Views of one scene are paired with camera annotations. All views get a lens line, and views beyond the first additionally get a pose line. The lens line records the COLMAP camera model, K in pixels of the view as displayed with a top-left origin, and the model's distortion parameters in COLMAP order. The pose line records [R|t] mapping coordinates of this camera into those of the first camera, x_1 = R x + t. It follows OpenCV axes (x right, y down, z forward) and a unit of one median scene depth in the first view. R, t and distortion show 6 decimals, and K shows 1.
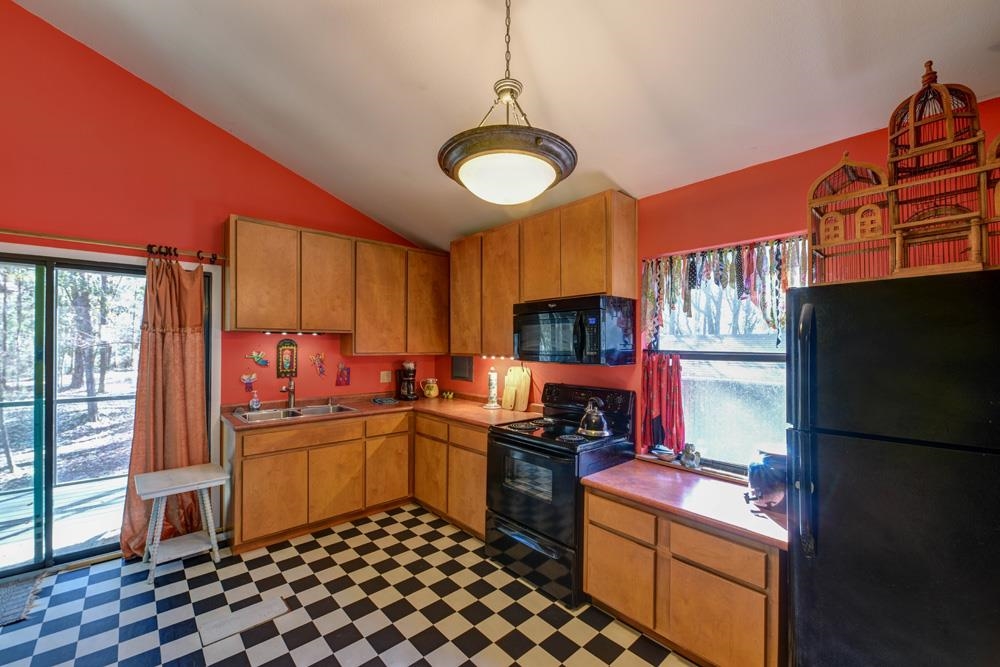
lens RADIAL K [[401.9, 0, 500.3], [0, 401.9, 341.8], [0, 0, 1]] dist [0.014791, -0.011159]
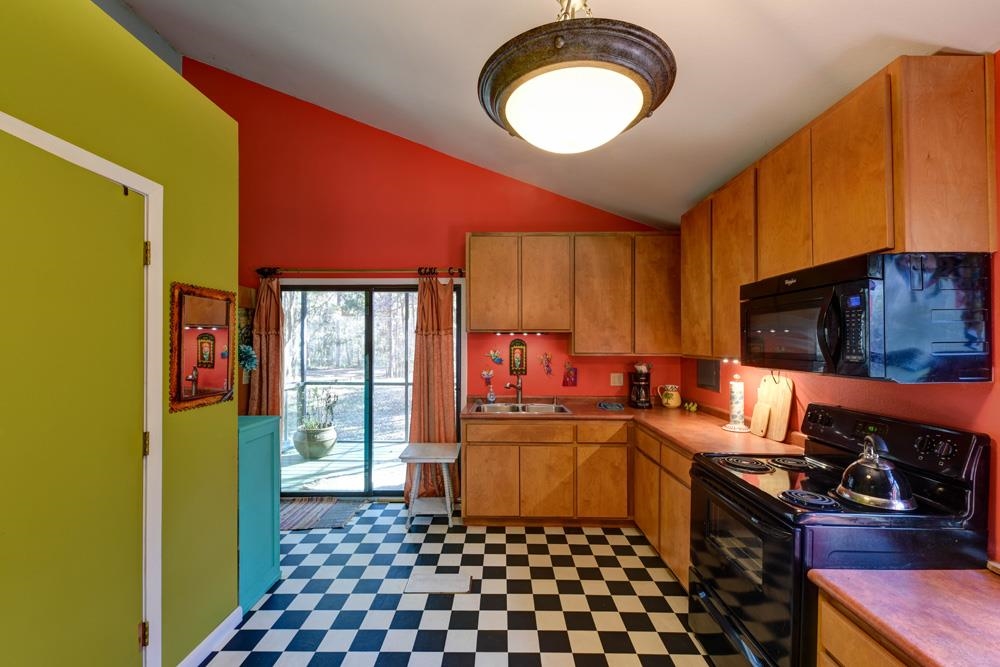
lens RADIAL K [[412.1, 0, 498.0], [0, 412.1, 340.7], [0, 0, 1]] dist [-0.008443, -0.000390]
pose [[0.729406, -0.008014, -0.684034, 0.196140], [0.006334, 0.999968, -0.004961, 0.002950], [0.684052, -0.000714, 0.729433, 0.177071]]
